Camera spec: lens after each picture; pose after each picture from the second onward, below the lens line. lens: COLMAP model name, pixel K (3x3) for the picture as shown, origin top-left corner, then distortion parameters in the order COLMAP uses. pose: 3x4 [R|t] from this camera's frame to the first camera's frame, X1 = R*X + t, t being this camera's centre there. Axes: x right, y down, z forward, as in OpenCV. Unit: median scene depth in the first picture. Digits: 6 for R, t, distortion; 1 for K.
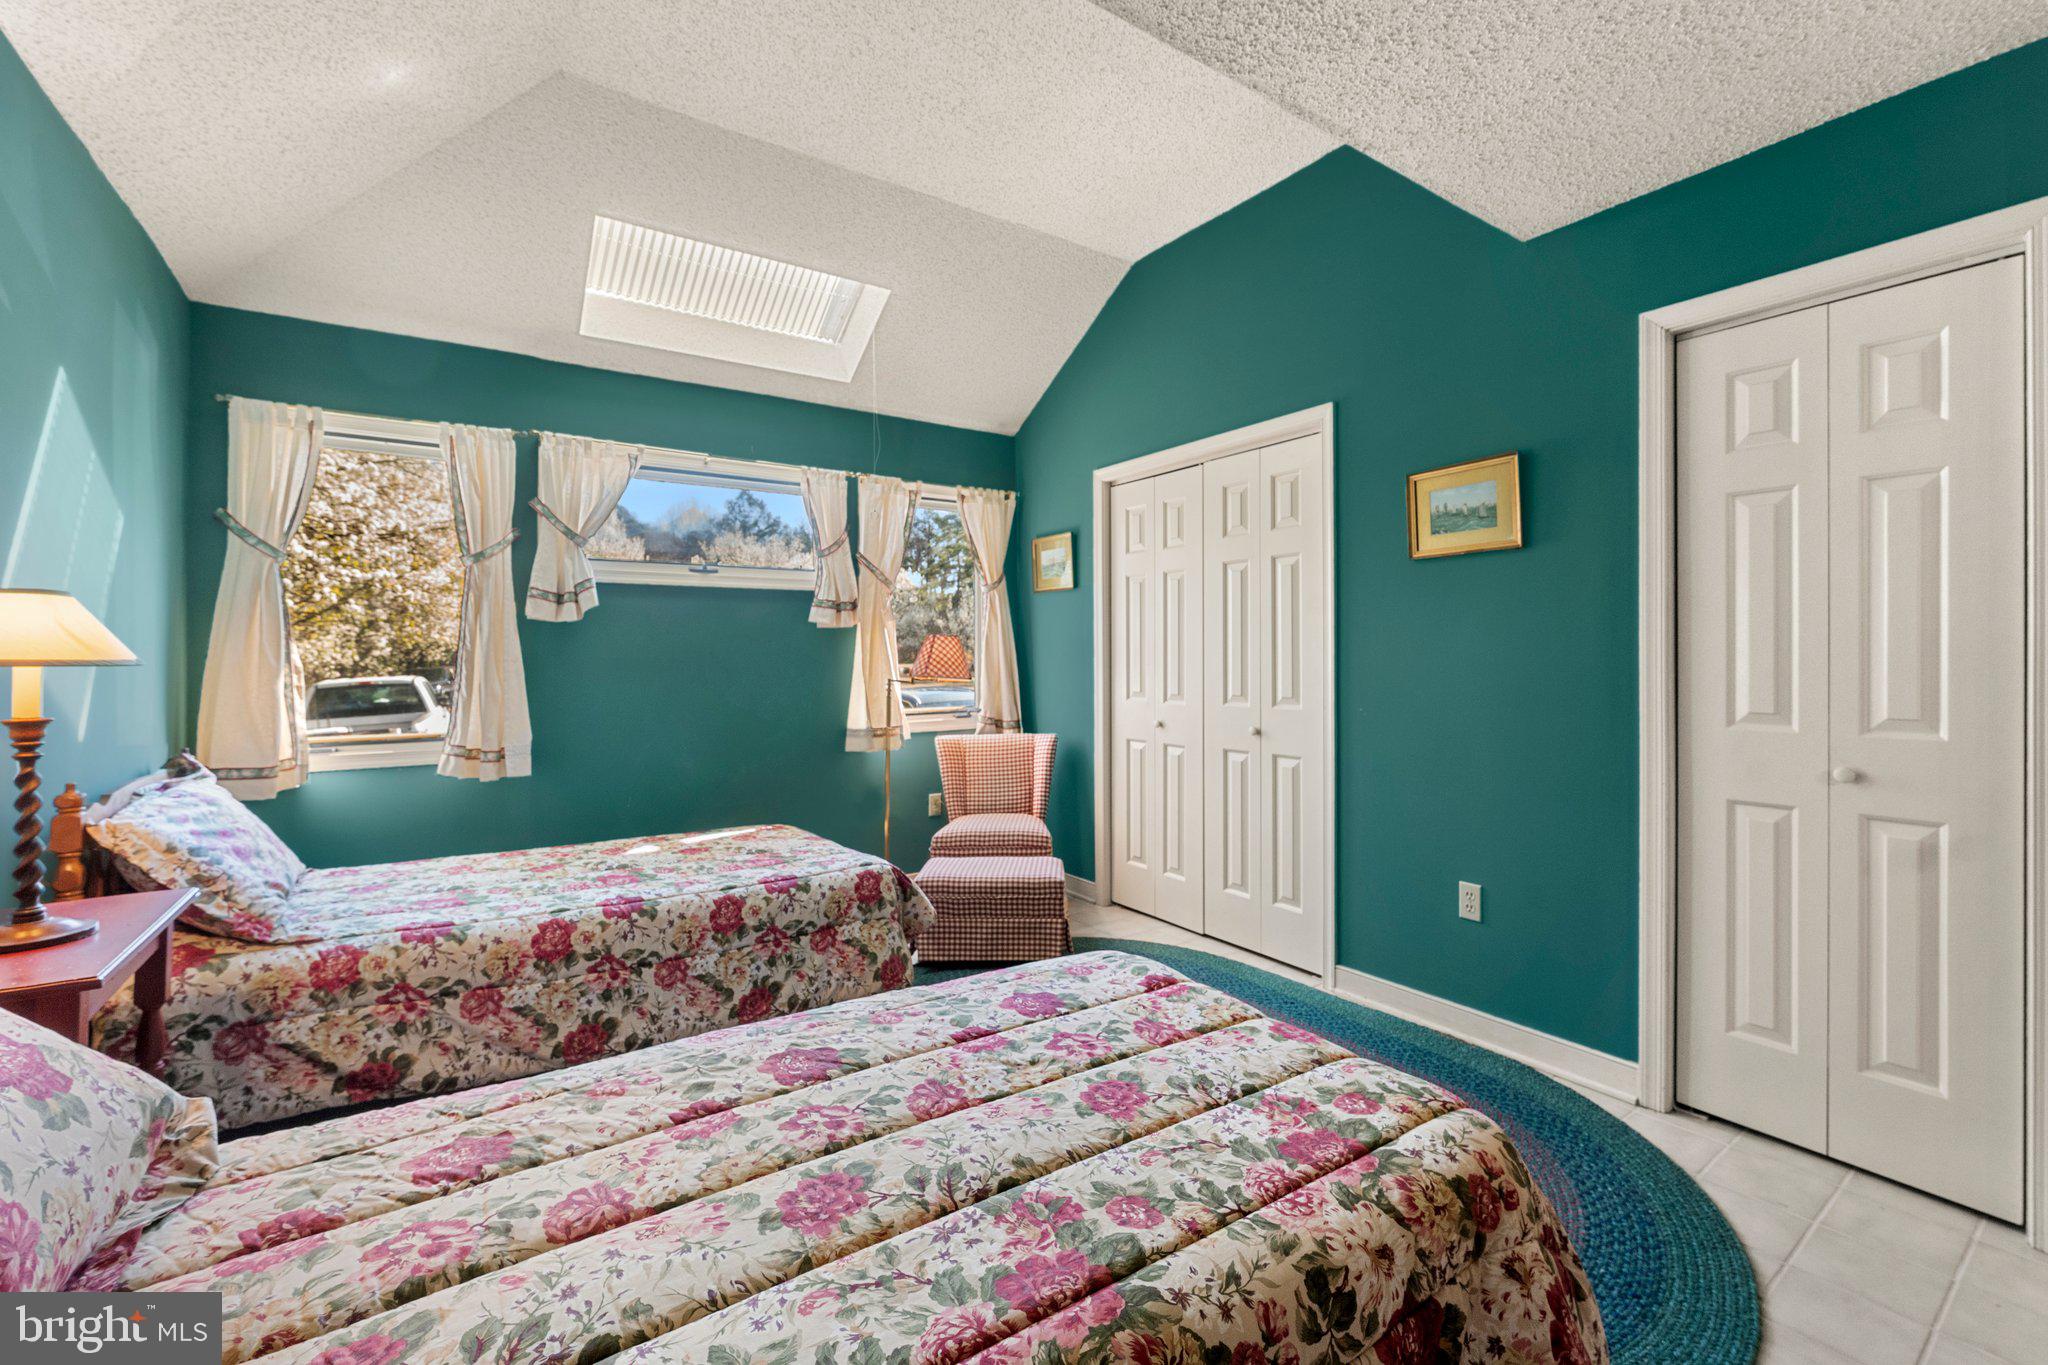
lens RADIAL K [[839.0, 0, 1023.5], [0, 839.0, 664.6], [0, 0, 1]] dist [-0.007128, 0.001147]
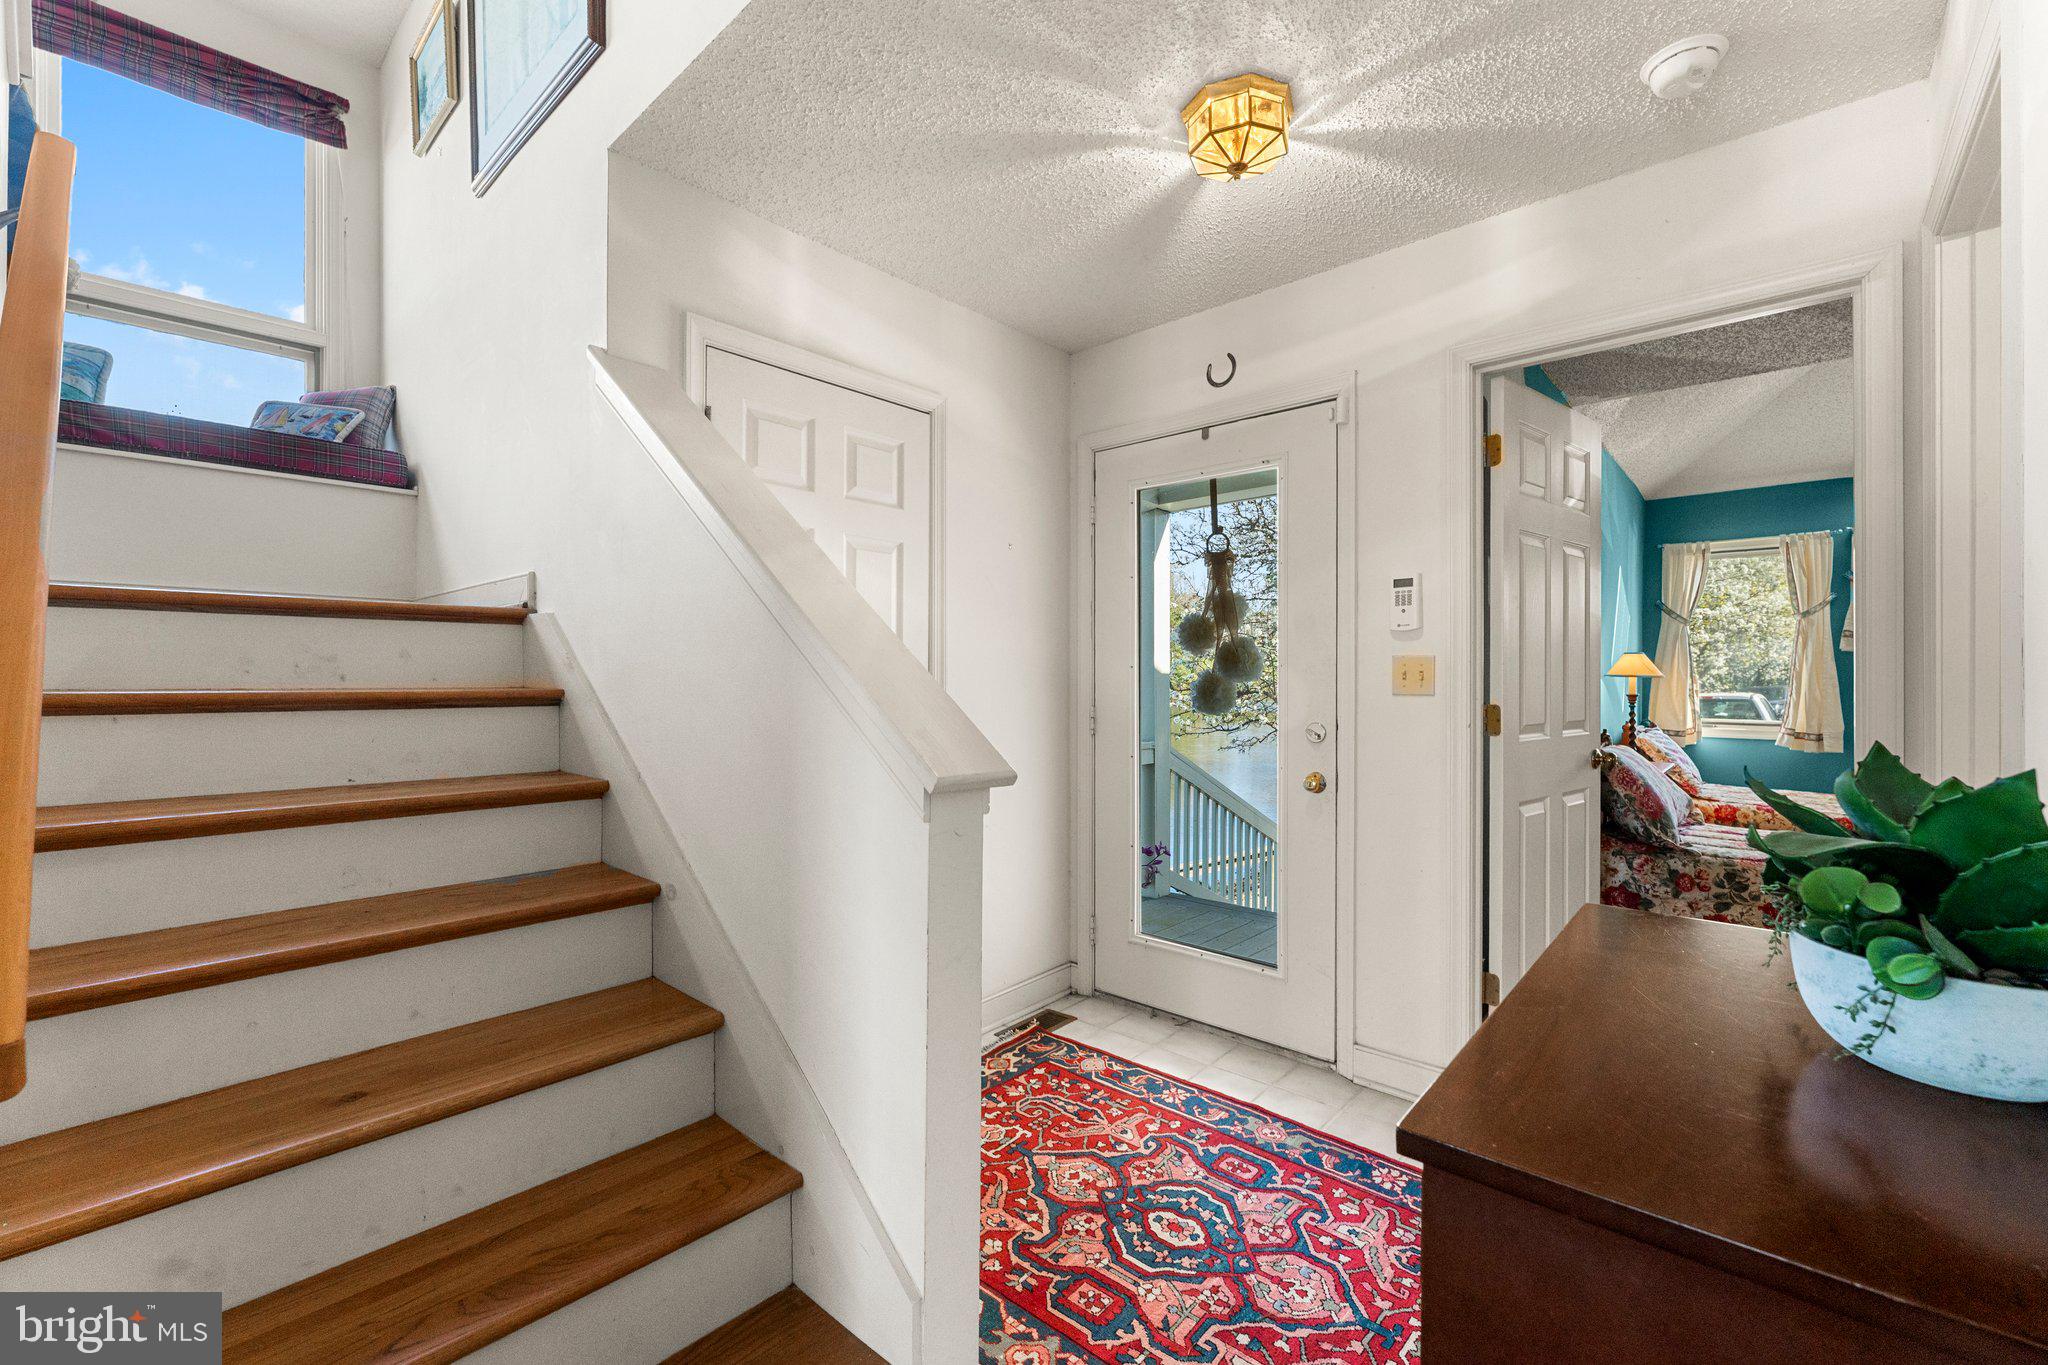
lens RADIAL K [[839.0, 0, 1026.9], [0, 839.0, 679.5], [0, 0, 1]] dist [-0.007128, 0.001147]
pose [[0.226558, 0.006602, -0.973975, 0.583205], [-0.010797, 0.999933, 0.004266, 0.007345], [0.973938, 0.009550, 0.226614, -0.835957]]
